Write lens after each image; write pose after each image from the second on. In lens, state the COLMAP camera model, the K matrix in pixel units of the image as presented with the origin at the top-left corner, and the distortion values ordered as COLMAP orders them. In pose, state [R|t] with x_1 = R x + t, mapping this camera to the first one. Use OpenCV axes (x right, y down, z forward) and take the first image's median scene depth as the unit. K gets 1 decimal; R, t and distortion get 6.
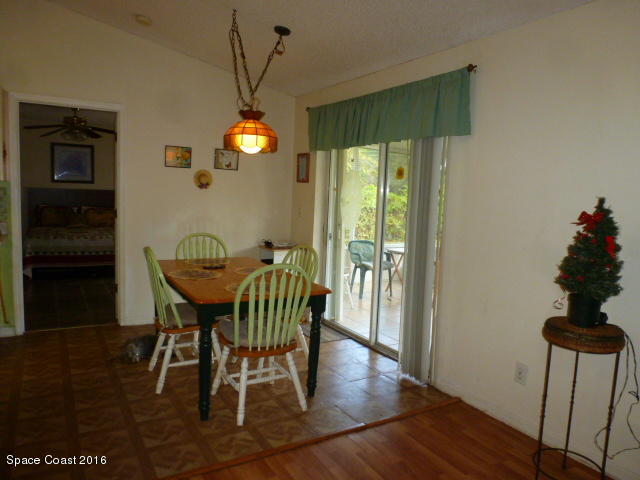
lens RADIAL K [[464.9, 0, 324.0], [0, 464.9, 241.1], [0, 0, 1]] dist [-0.056726, 0.023981]
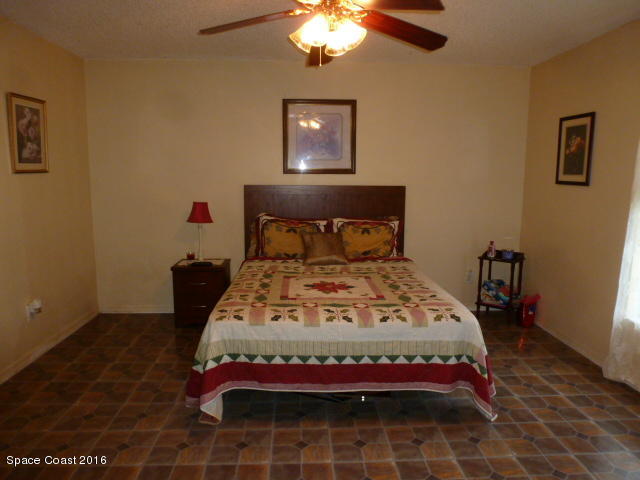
lens RADIAL K [[464.9, 0, 319.4], [0, 464.9, 240.6], [0, 0, 1]] dist [-0.056726, 0.023981]
pose [[0.879634, 0.035681, -0.474312, -0.292526], [-0.021710, 0.999155, 0.034901, -0.069209], [0.475156, -0.020402, 0.879665, 0.529747]]
